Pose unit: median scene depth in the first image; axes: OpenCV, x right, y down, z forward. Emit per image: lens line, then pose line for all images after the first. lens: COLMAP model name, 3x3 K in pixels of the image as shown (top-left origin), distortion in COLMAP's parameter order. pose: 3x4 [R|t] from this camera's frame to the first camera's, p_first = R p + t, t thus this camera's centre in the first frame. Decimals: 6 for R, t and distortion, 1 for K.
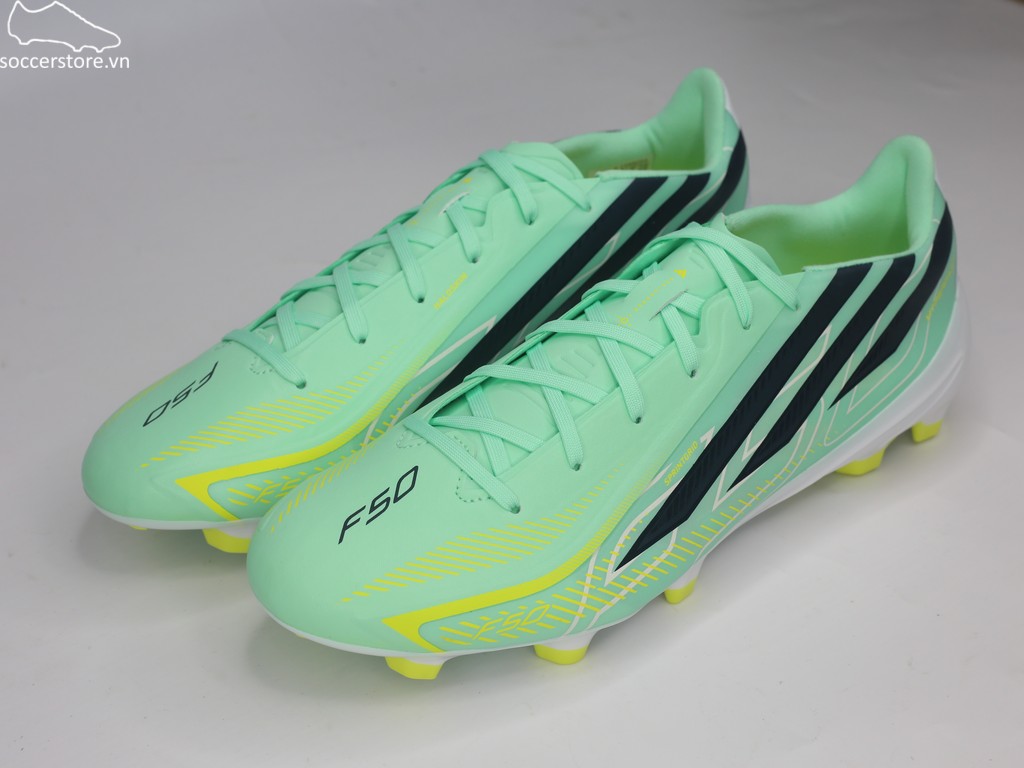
lens RADIAL K [[1913.7, 0, 532.6], [0, 1913.7, 421.6], [0, 0, 1]] dist [-0.172506, 0.000000]
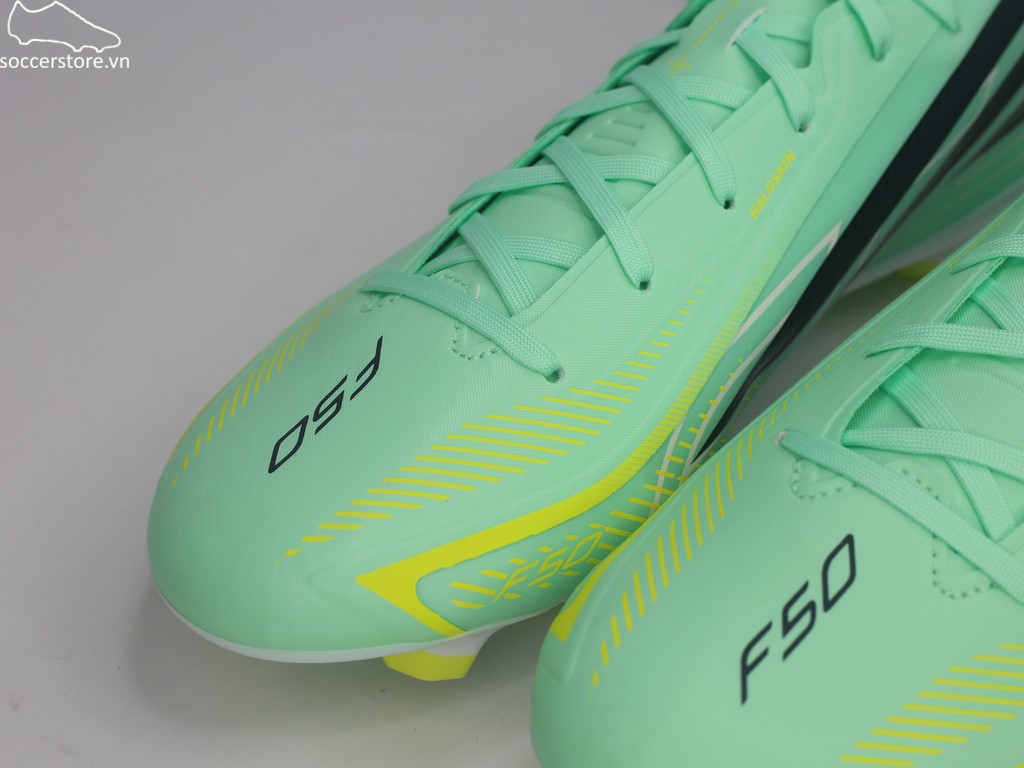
lens RADIAL K [[2025.3, 0, 510.7], [0, 2025.3, 385.4], [0, 0, 1]] dist [-0.195217, 0.000000]
pose [[0.991686, -0.066304, 0.110282, -0.202170], [0.057954, 0.995324, 0.077275, -0.063279], [-0.114890, -0.070241, 0.990892, 0.436097]]
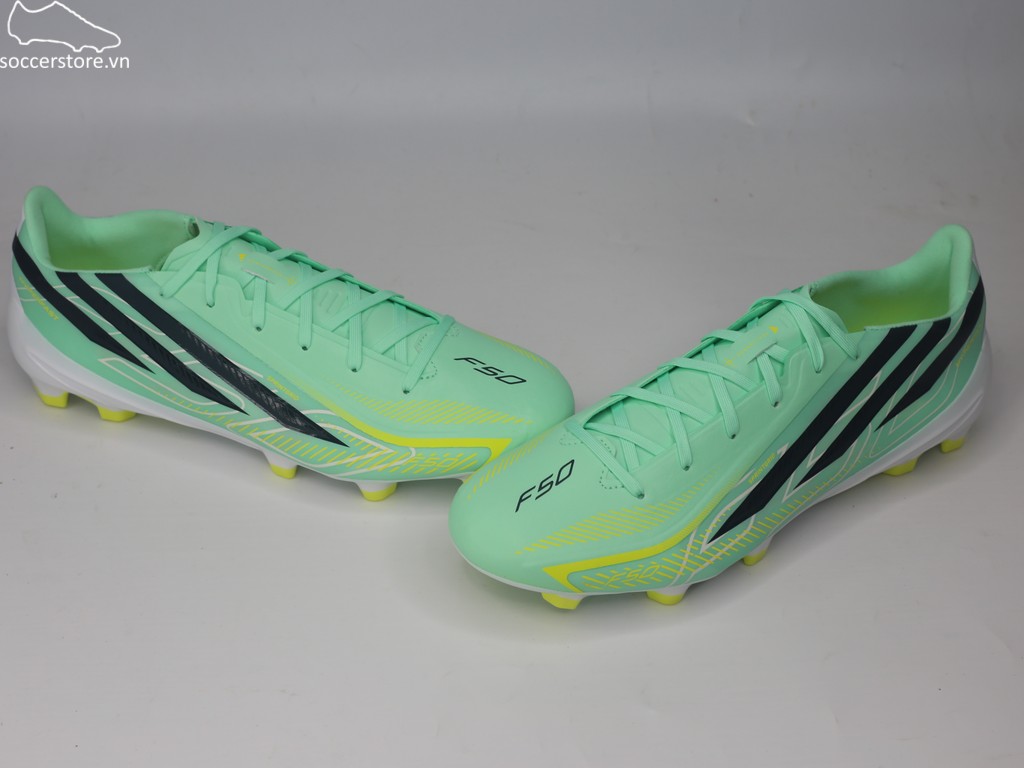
lens RADIAL K [[1913.7, 0, 521.5], [0, 1913.7, 389.9], [0, 0, 1]] dist [-0.172506, 0.000000]
pose [[0.995092, 0.074050, -0.065636, -0.009296], [-0.070009, 0.995626, 0.061865, -0.107028], [0.069930, -0.056966, 0.995924, -0.386257]]
